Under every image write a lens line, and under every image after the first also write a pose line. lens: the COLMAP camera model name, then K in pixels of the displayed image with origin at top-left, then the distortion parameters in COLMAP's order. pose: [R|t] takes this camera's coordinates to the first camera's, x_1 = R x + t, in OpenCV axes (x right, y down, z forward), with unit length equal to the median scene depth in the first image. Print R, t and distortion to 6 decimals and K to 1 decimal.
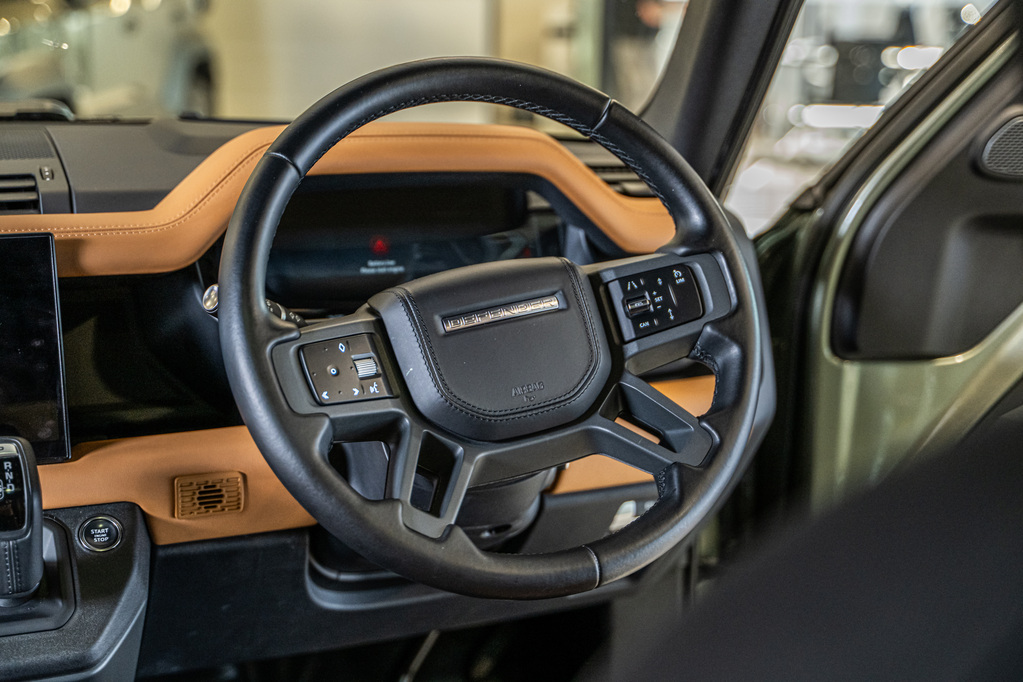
lens RADIAL K [[1568.7, 0, 511.5], [0, 1568.7, 341.0], [0, 0, 1]] dist [-0.054122, -0.028962]
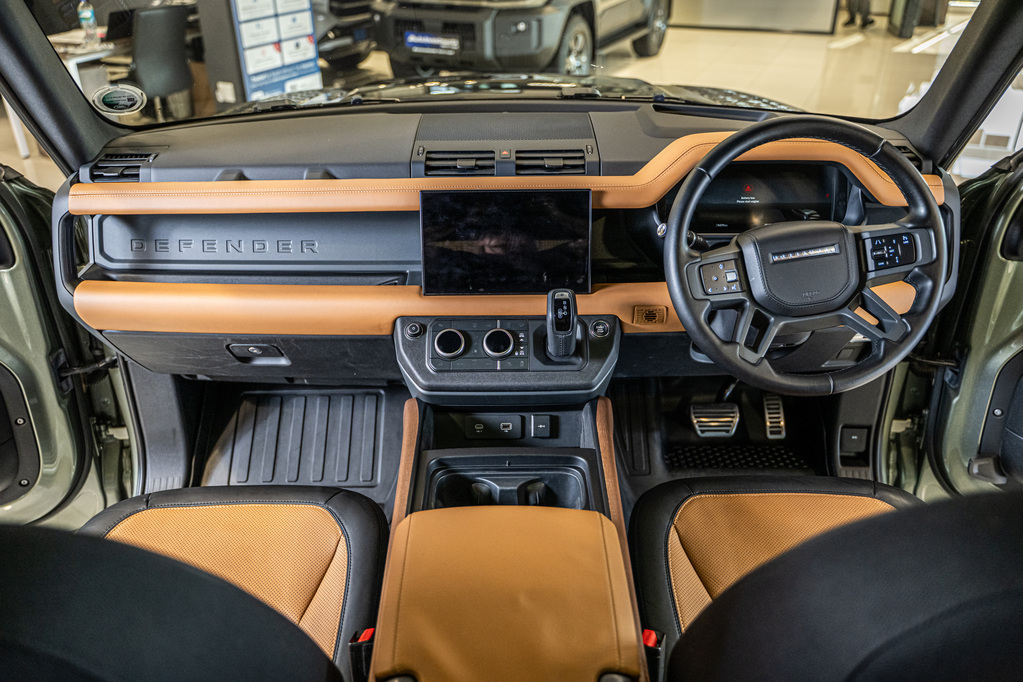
lens RADIAL K [[833.3, 0, 468.1], [0, 833.3, 331.9], [0, 0, 1]] dist [-0.007058, -0.014425]
pose [[0.919505, 0.150666, -0.363058, 0.000047], [-0.049817, 0.960845, 0.272571, -0.189289], [0.389909, -0.232544, 0.891007, -0.151606]]
